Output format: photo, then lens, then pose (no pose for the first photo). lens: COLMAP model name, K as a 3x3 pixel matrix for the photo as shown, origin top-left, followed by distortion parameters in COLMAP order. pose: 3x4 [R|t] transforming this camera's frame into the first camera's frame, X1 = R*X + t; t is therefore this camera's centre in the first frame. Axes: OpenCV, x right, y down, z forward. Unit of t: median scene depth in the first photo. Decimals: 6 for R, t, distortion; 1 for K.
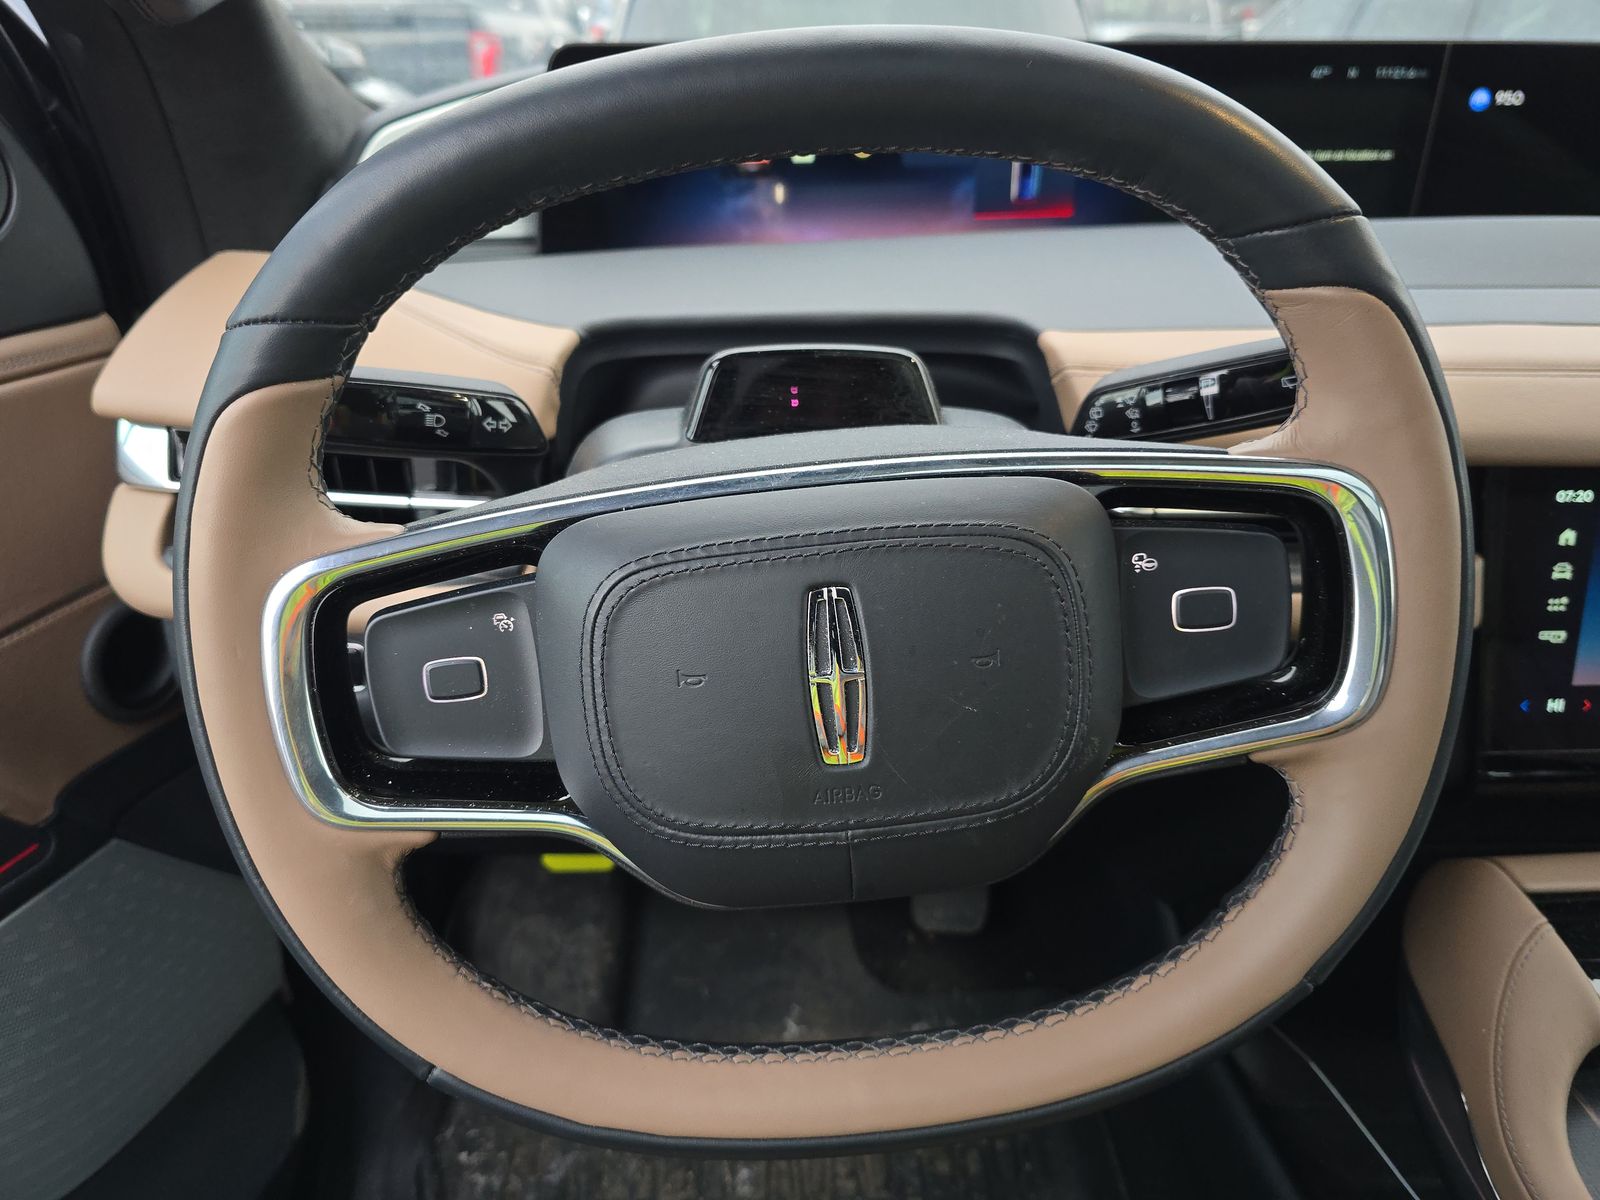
lens RADIAL K [[1080.5, 0, 739.9], [0, 1080.5, 641.9], [0, 0, 1]] dist [0.012374, -0.002061]
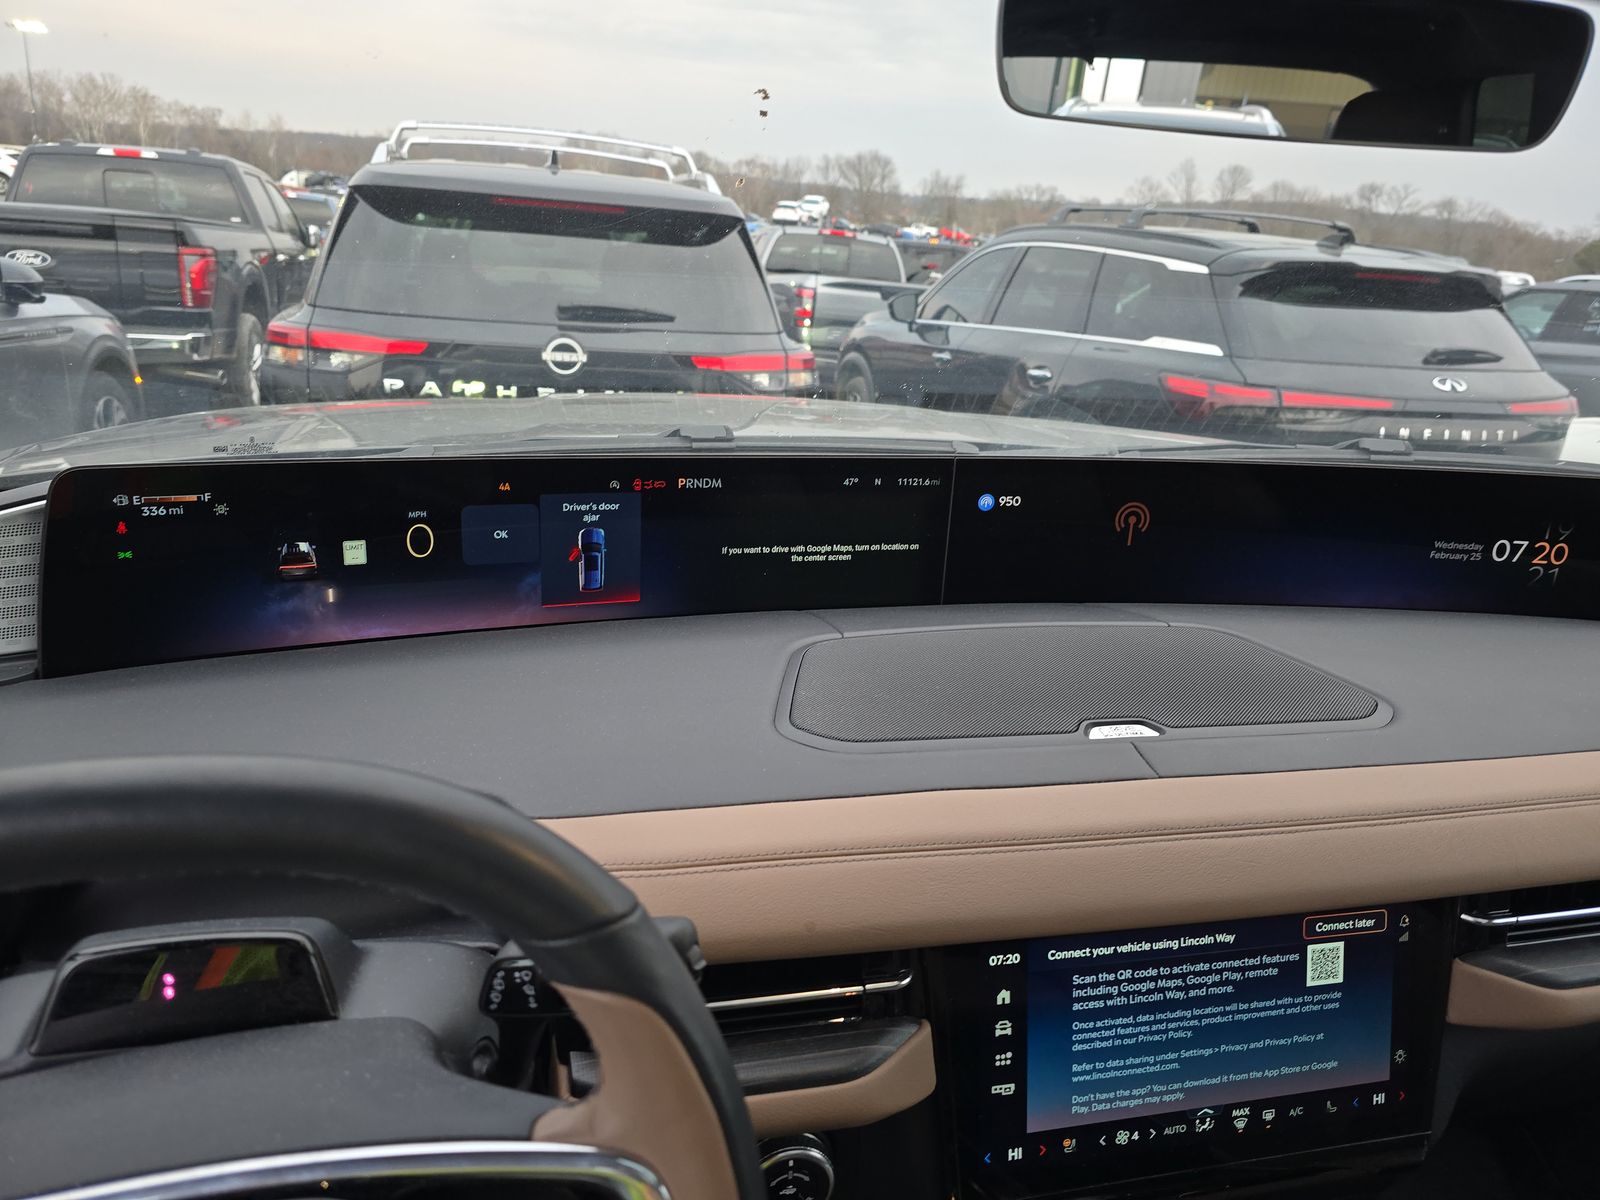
lens RADIAL K [[1080.5, 0, 794.8], [0, 1080.5, 604.1], [0, 0, 1]] dist [0.012374, -0.002061]
pose [[0.970933, -0.013936, 0.238947, 0.298500], [0.054765, 0.984755, -0.165100, -0.310598], [-0.233004, 0.173387, 0.956894, -0.057183]]
